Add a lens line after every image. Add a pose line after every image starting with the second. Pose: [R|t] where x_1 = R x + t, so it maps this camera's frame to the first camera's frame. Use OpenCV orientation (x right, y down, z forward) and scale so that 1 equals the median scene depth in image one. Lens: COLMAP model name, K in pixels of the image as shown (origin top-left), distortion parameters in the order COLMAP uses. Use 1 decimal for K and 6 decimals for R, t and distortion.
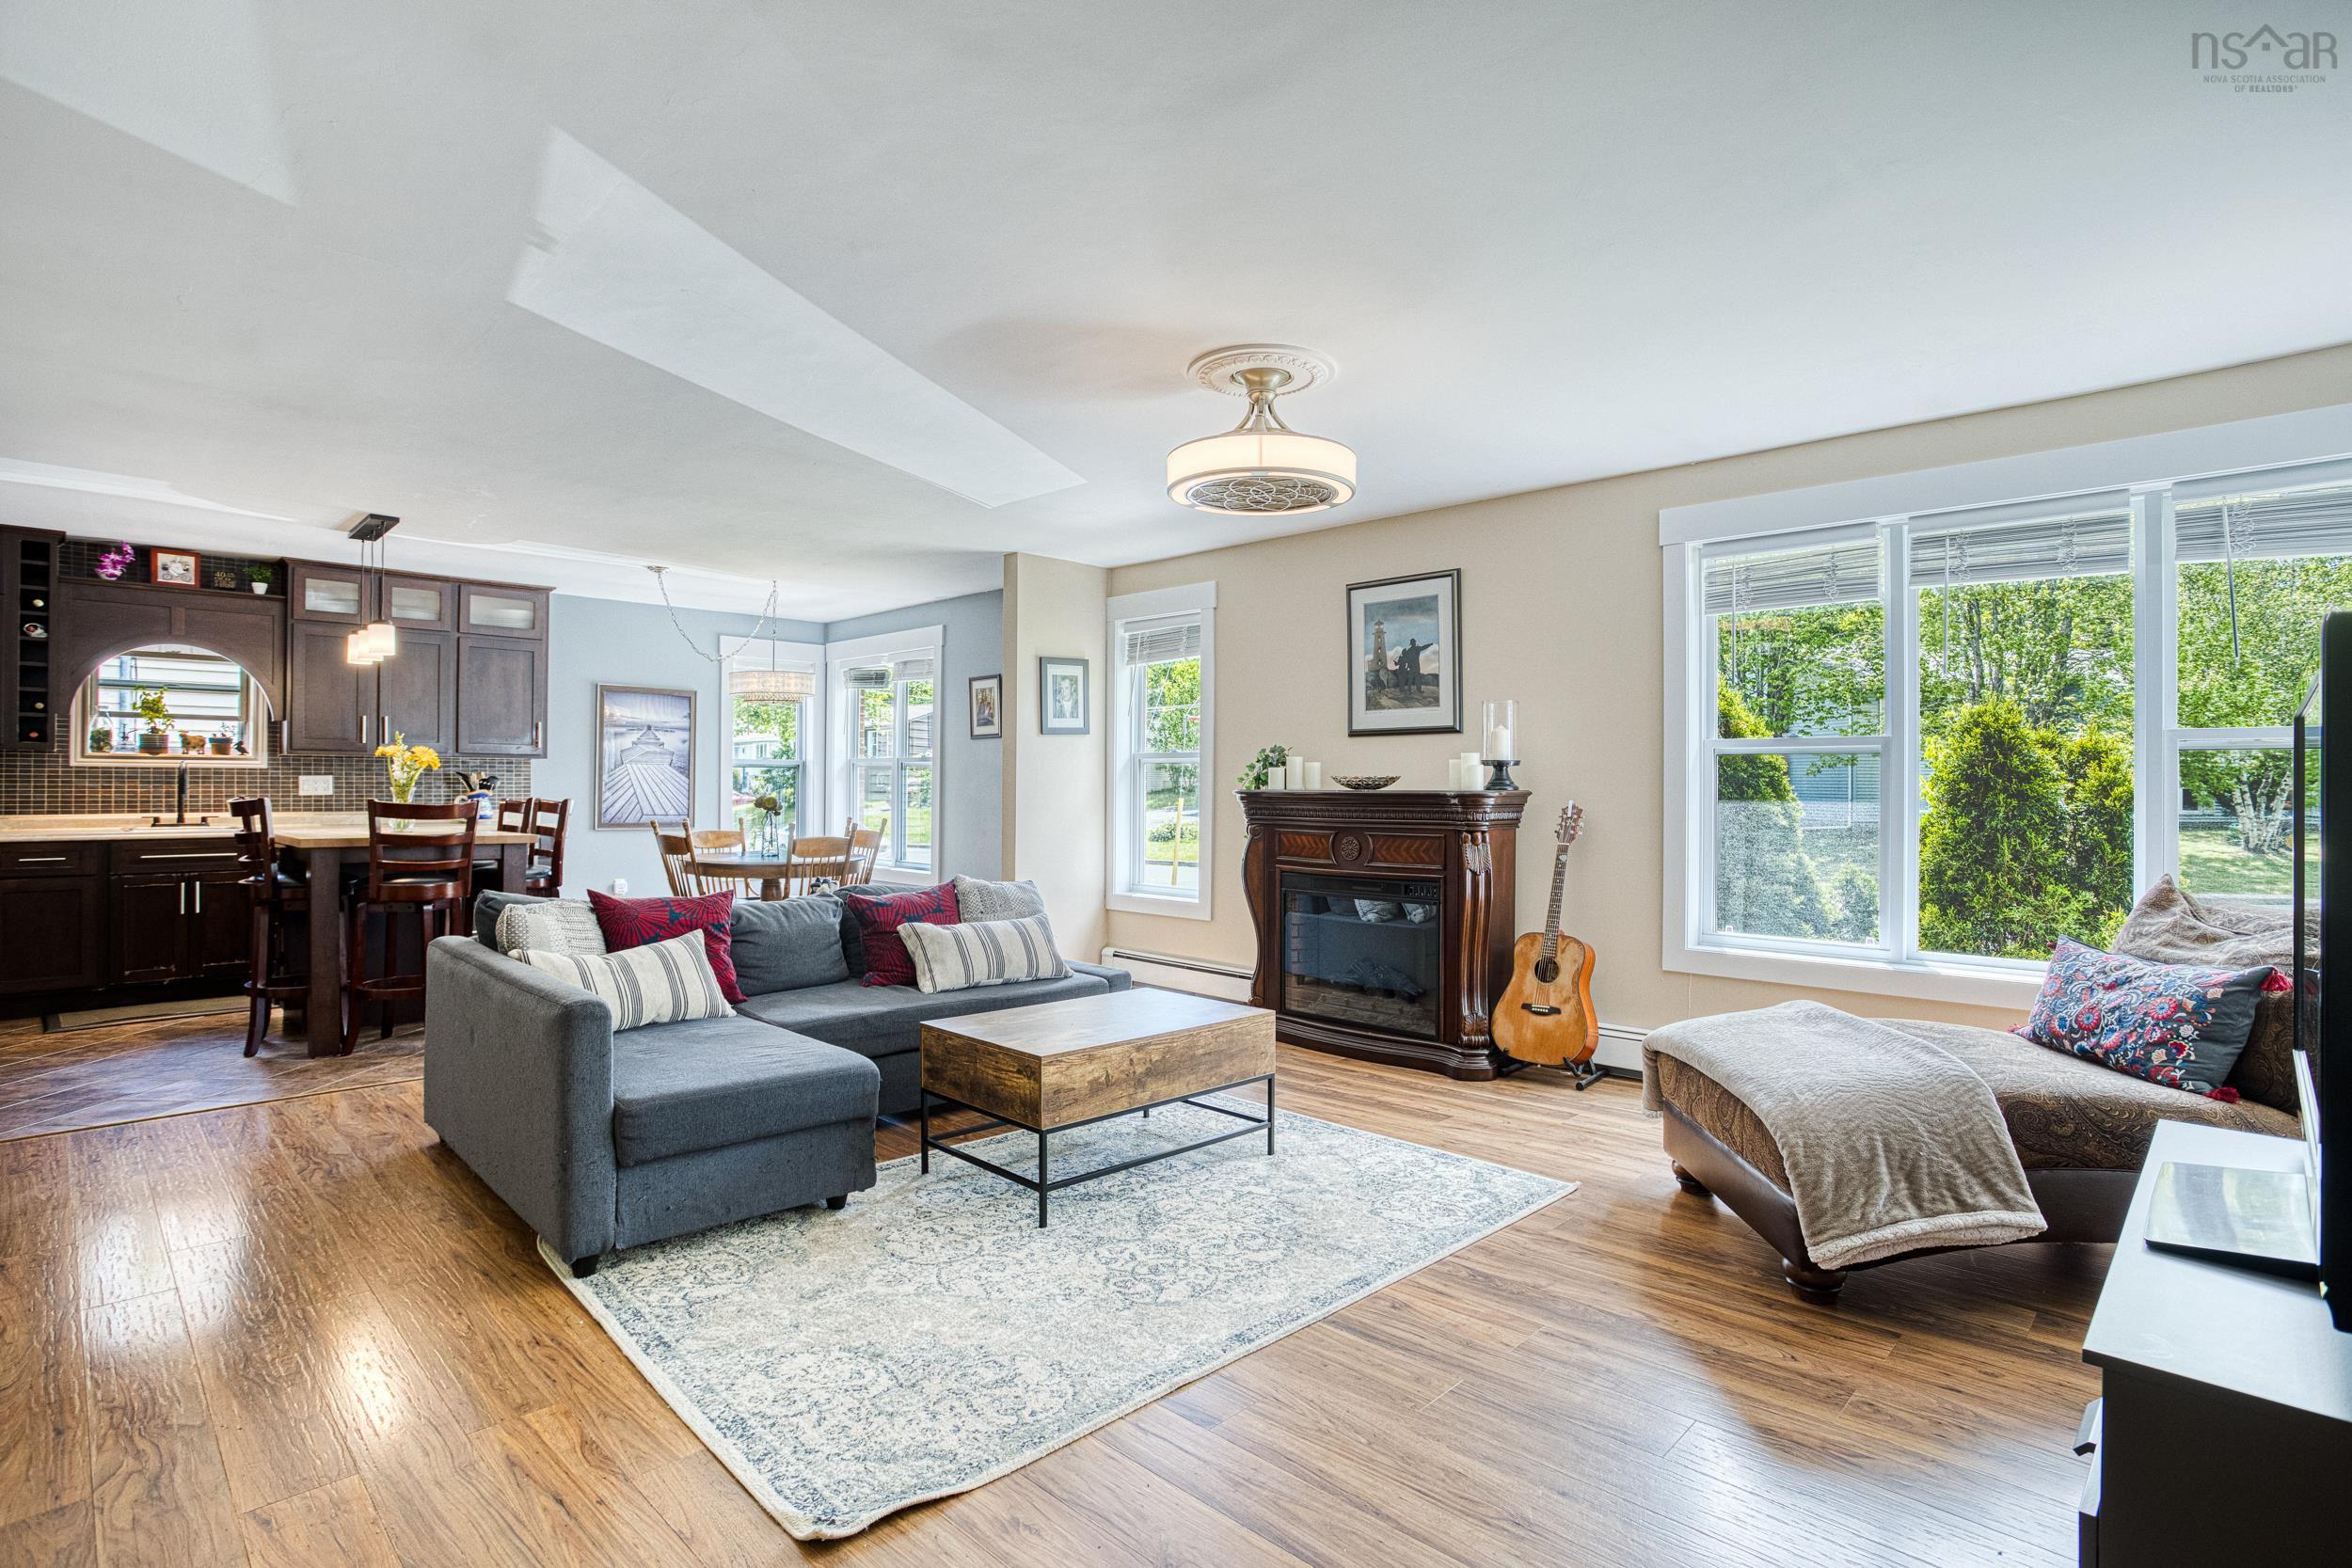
lens RADIAL K [[1155.5, 0, 1181.8], [0, 1155.5, 786.5], [0, 0, 1]] dist [-0.071037, 0.027911]
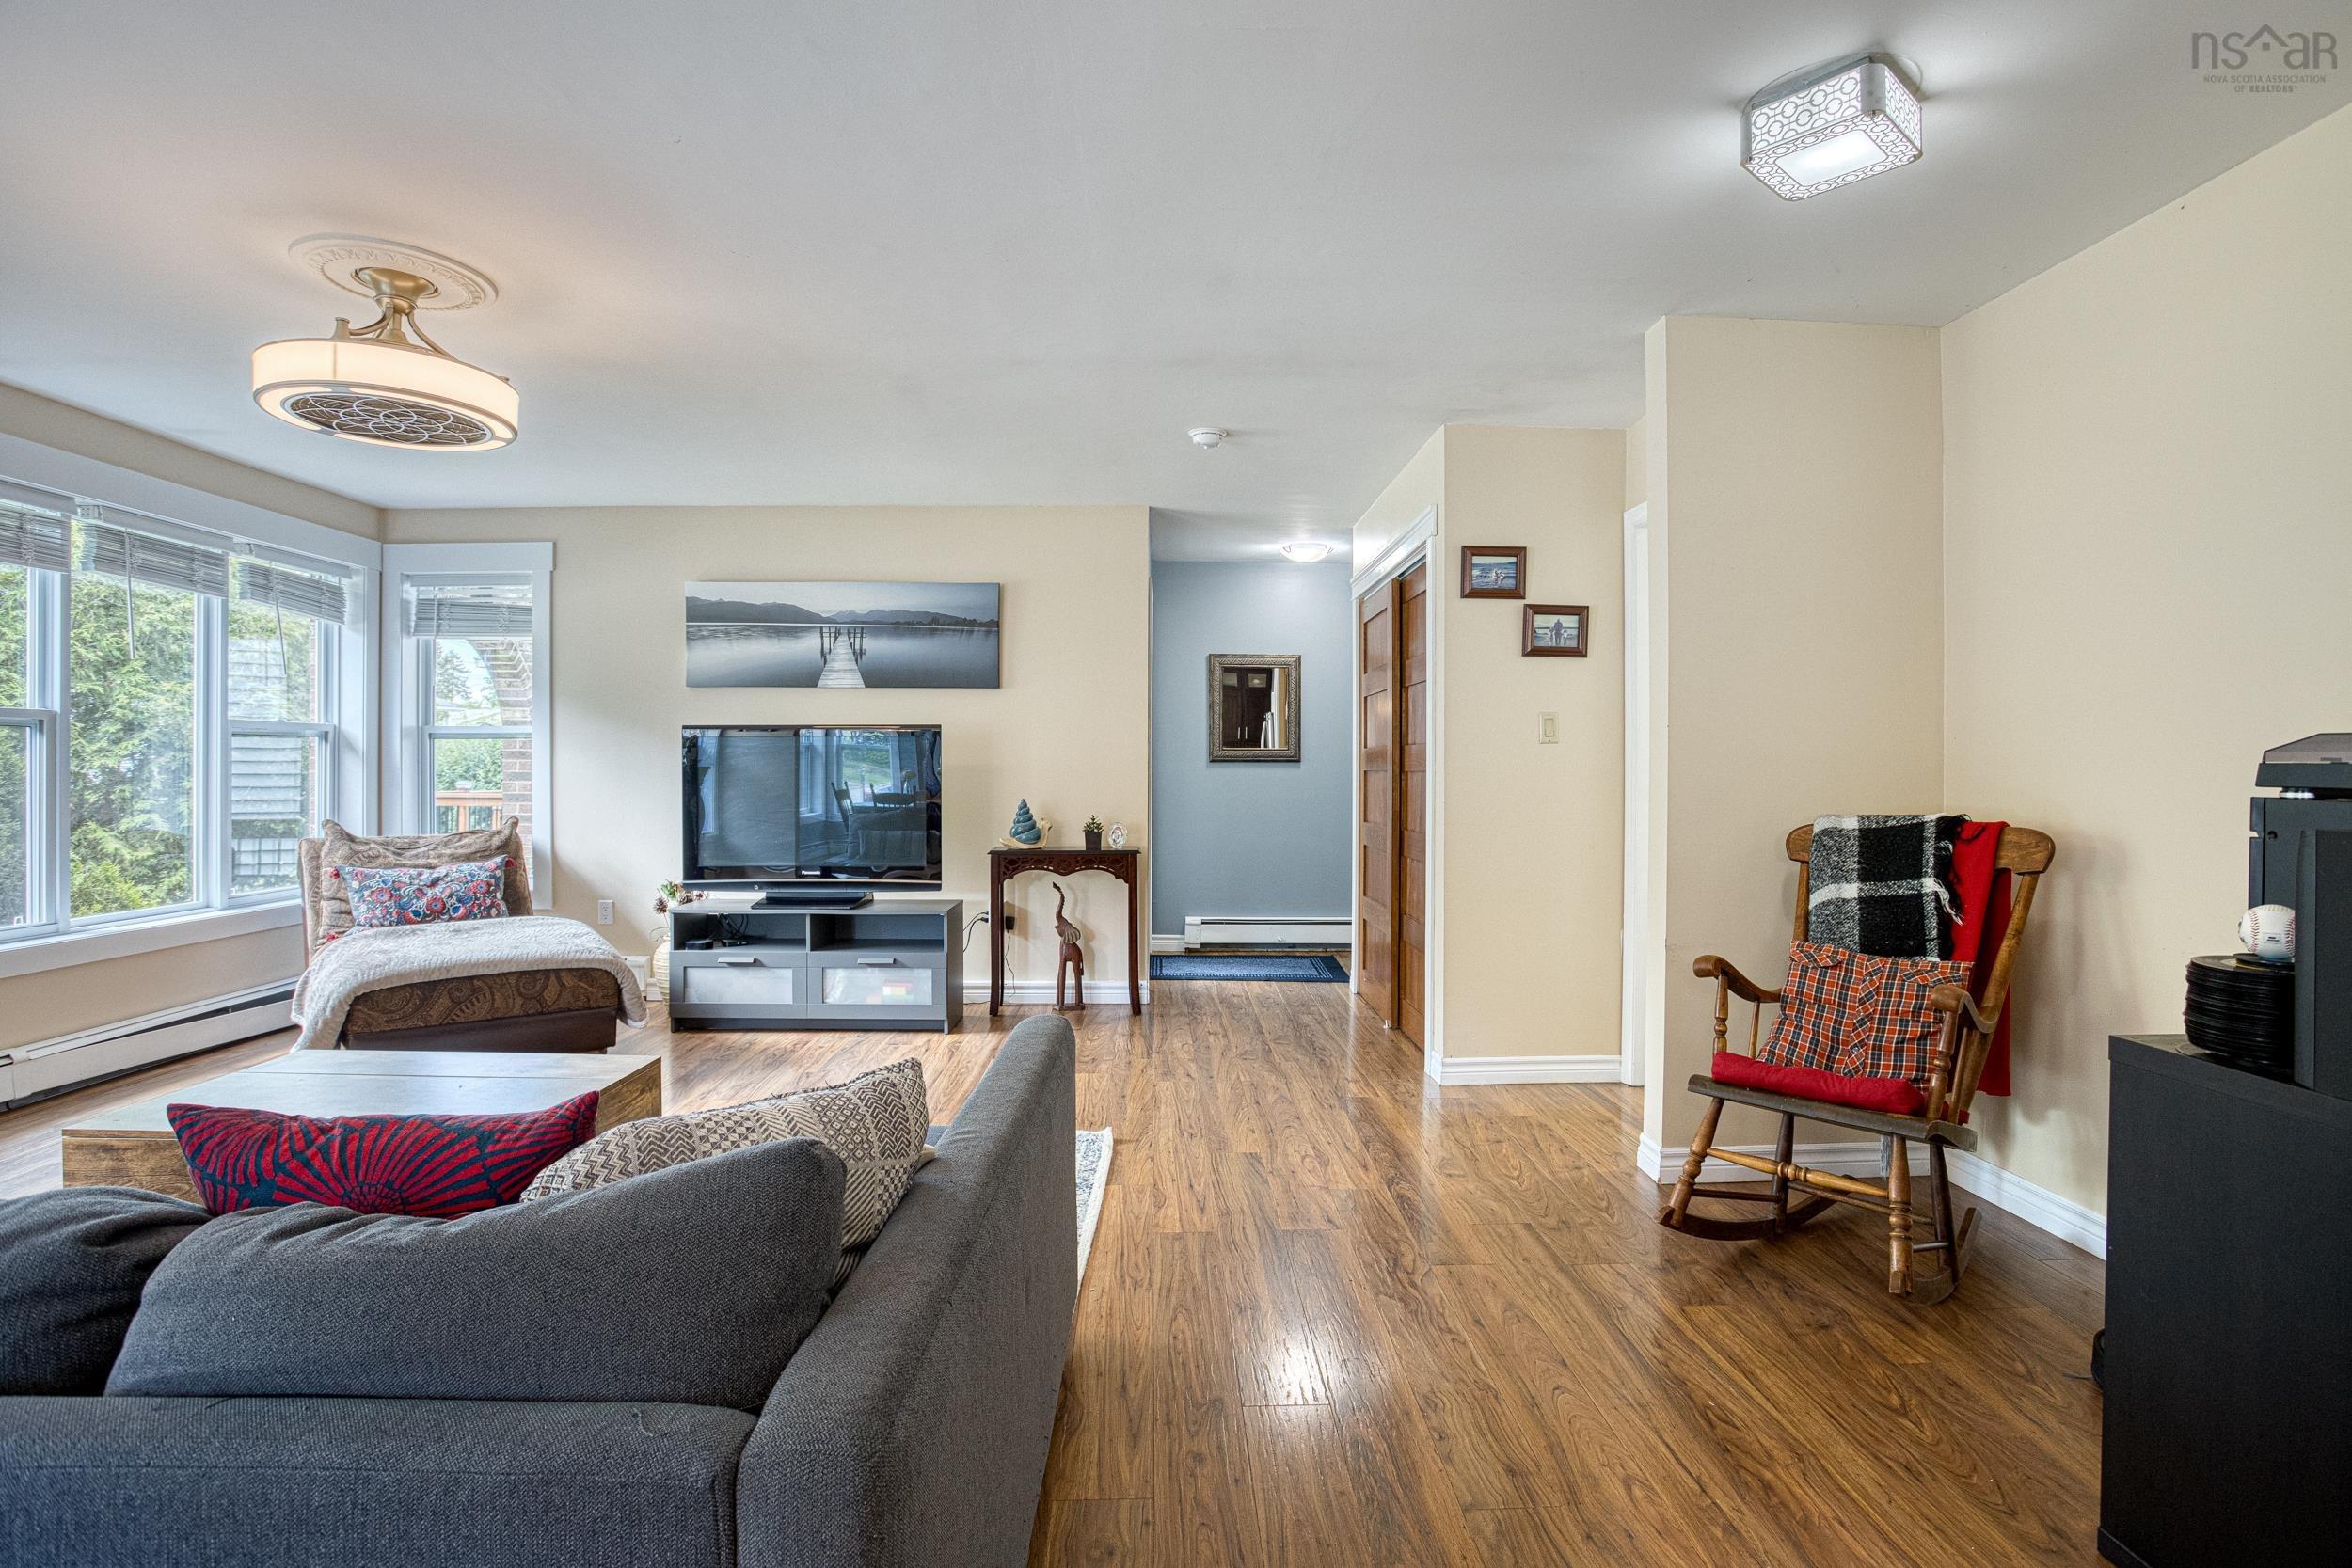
lens RADIAL K [[1160.8, 0, 1191.3], [0, 1160.8, 767.4], [0, 0, 1]] dist [-0.076653, 0.036776]
pose [[-0.718925, -0.008455, 0.695036, -0.612801], [-0.006705, 0.999964, 0.005230, -0.004459], [-0.695055, -0.000900, -0.718956, 0.780592]]
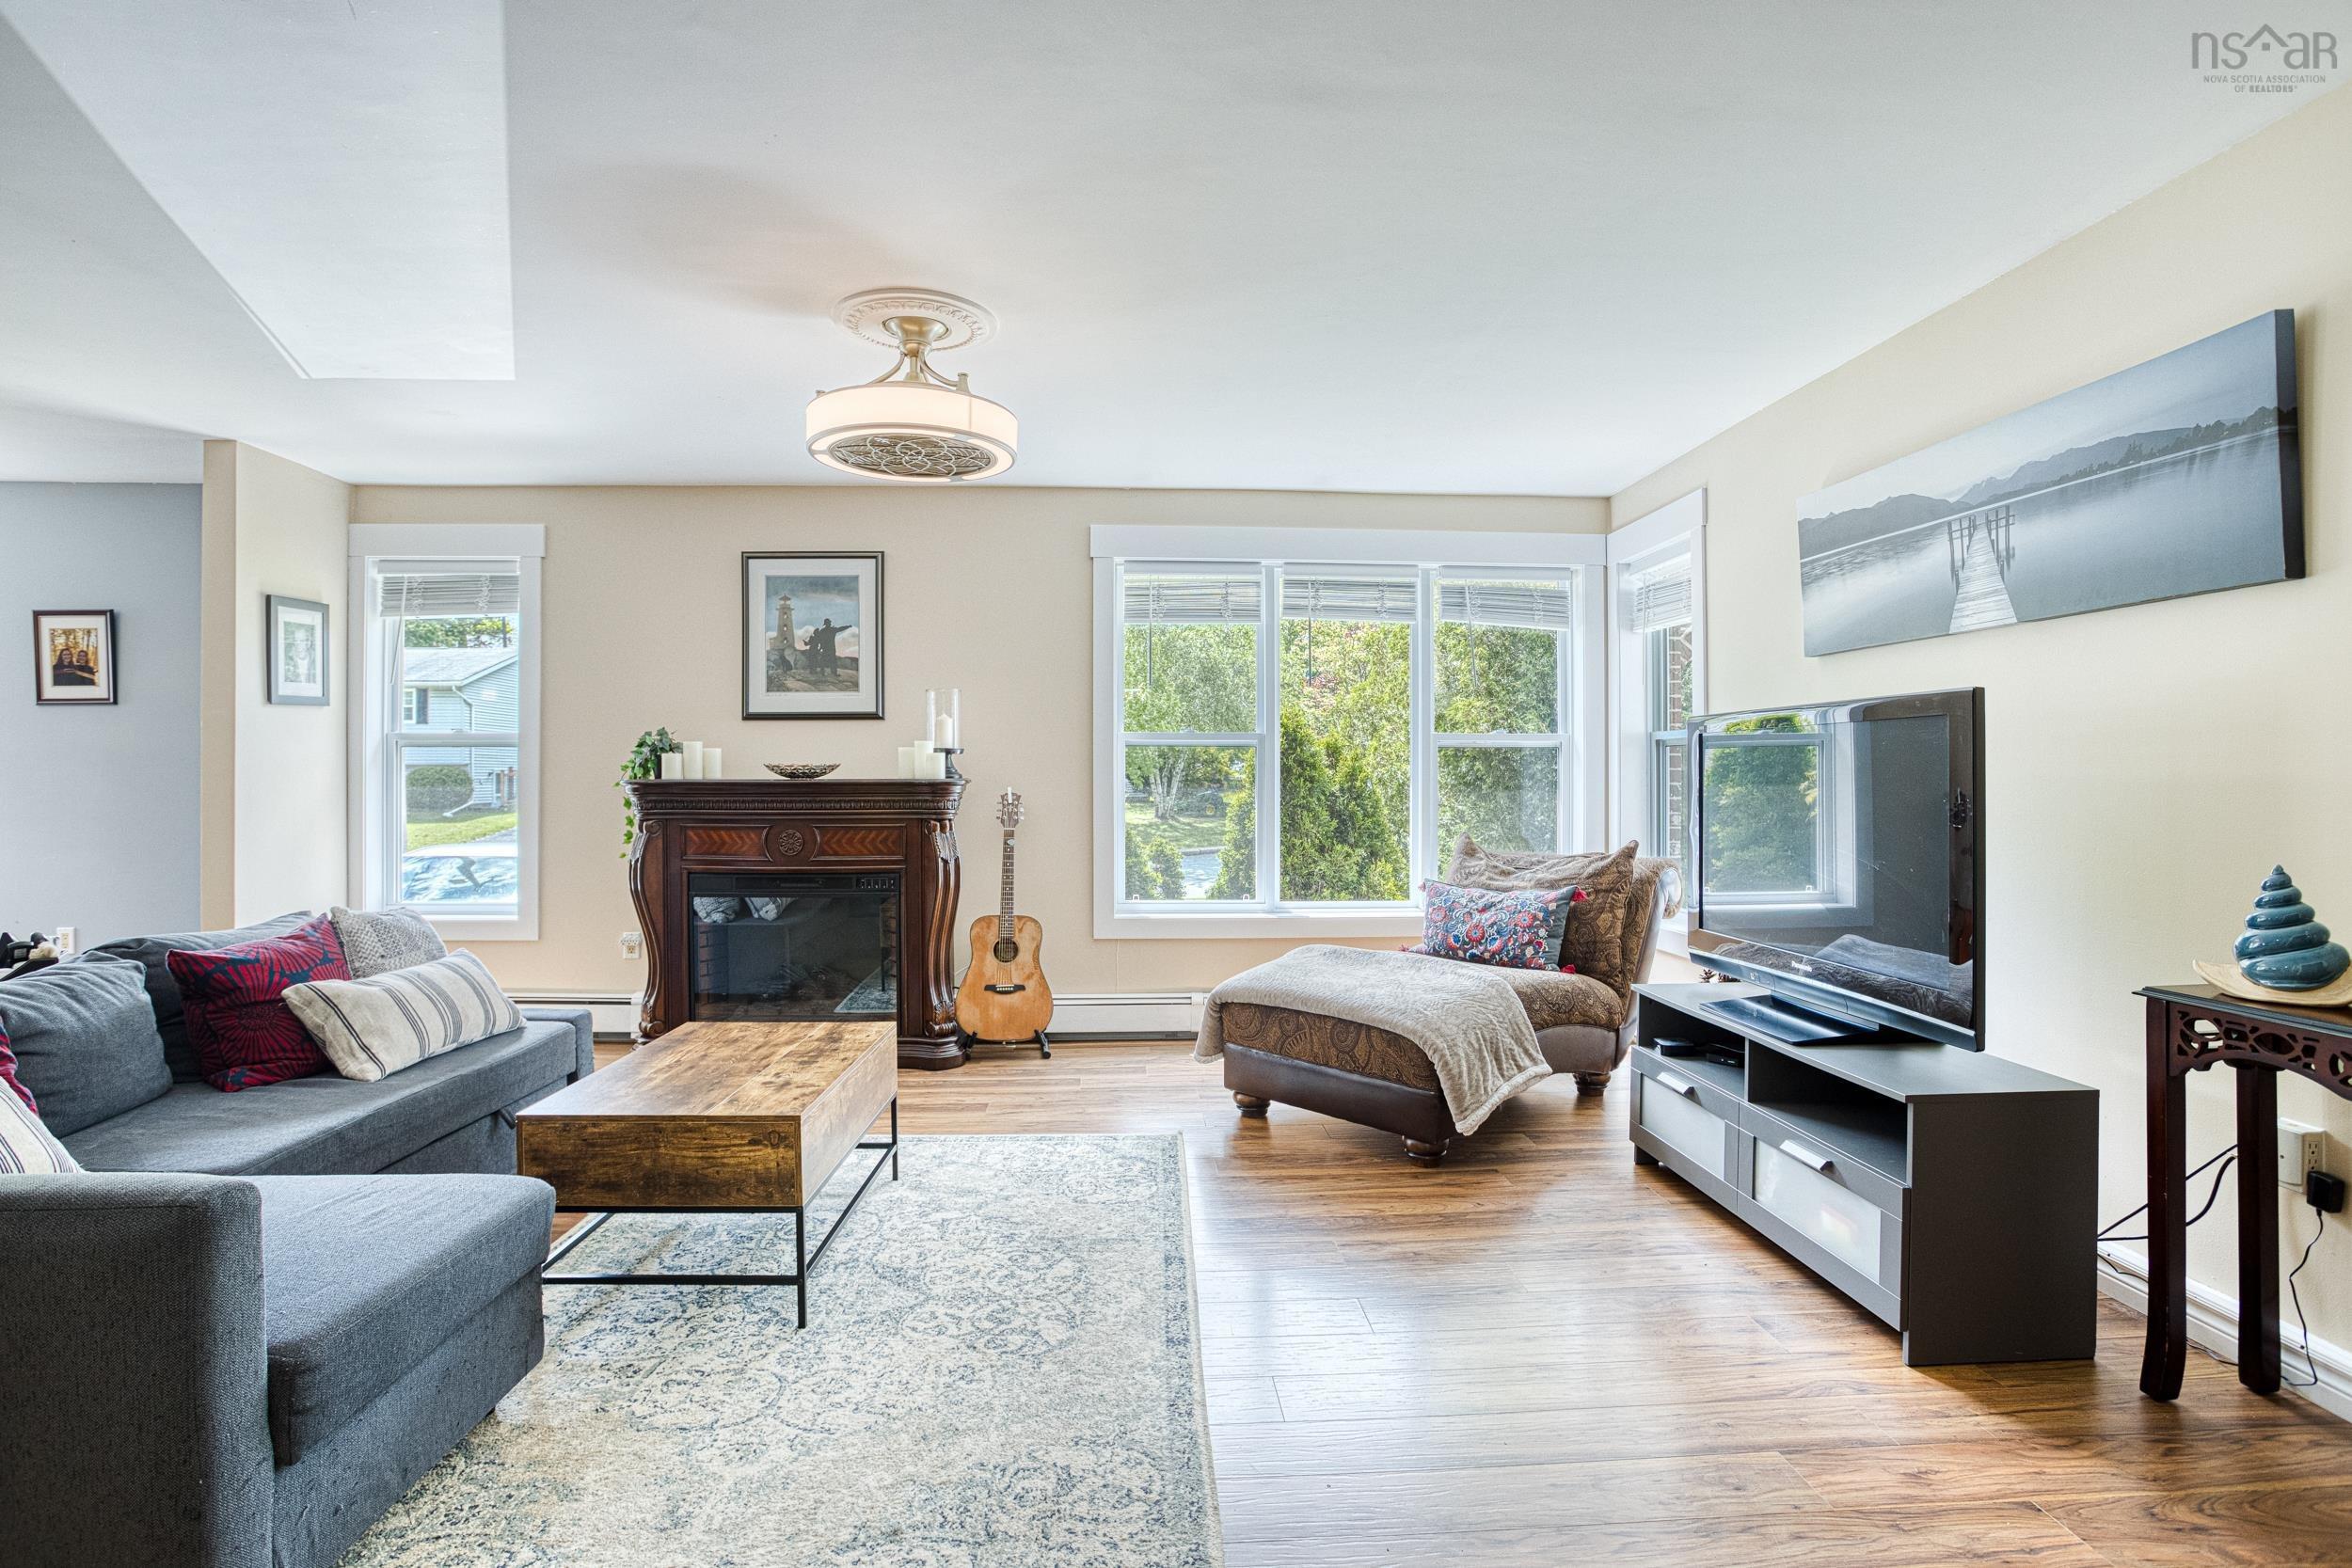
lens RADIAL K [[1149.9, 0, 1175.7], [0, 1149.9, 773.4], [0, 0, 1]] dist [-0.078651, 0.035280]
pose [[0.675615, -0.004406, 0.737242, -0.300601], [0.003519, 0.999990, 0.002752, -0.002759], [-0.737246, 0.000735, 0.675624, 0.156337]]
